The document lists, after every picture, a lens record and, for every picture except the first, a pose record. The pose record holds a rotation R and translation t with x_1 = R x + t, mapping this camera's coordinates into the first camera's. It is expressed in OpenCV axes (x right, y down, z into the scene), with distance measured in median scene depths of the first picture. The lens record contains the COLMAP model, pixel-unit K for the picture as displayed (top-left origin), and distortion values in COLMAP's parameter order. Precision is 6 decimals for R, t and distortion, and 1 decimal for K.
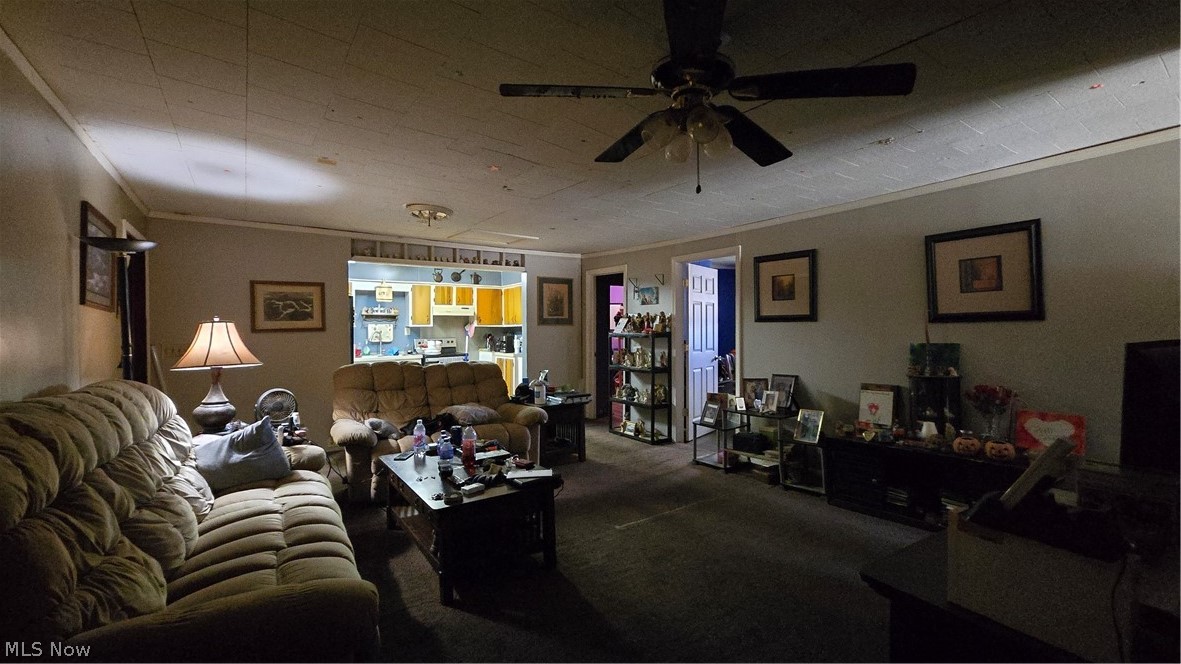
lens RADIAL K [[485.7, 0, 592.3], [0, 485.7, 326.2], [0, 0, 1]] dist [0.003595, 0.000308]
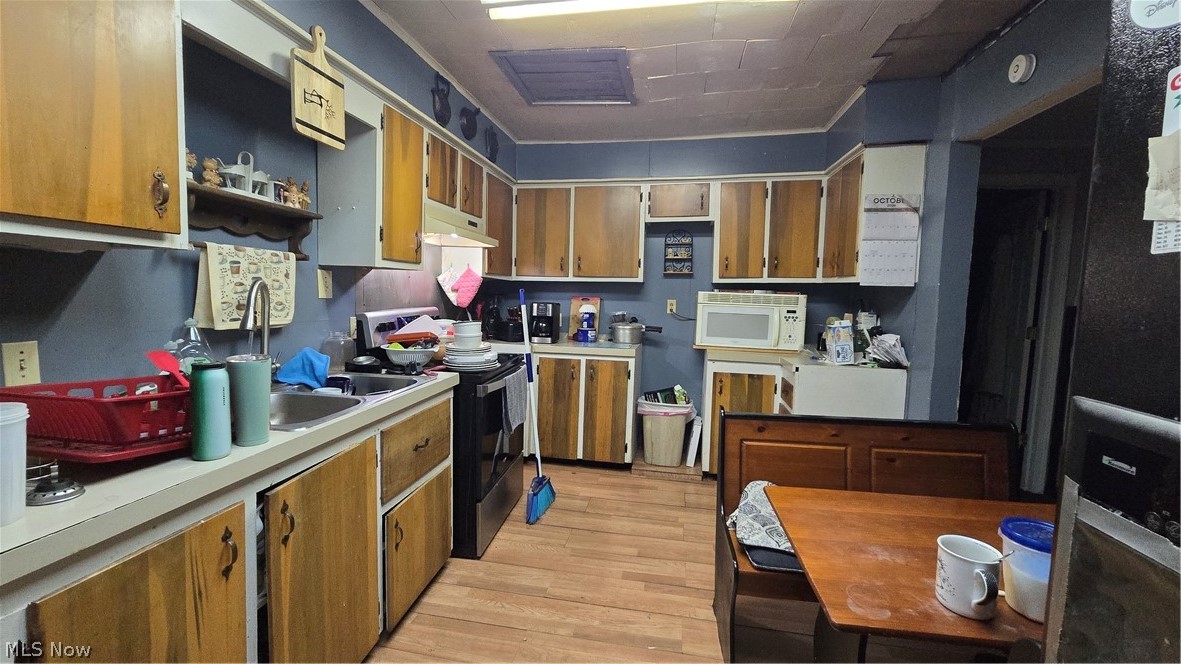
lens RADIAL K [[485.7, 0, 587.0], [0, 485.7, 327.0], [0, 0, 1]] dist [0.003595, 0.000308]
pose [[0.714028, -0.024657, 0.699683, -0.492096], [-0.033468, 0.997035, 0.069289, 0.011887], [-0.699317, -0.072891, 0.711085, 0.753292]]
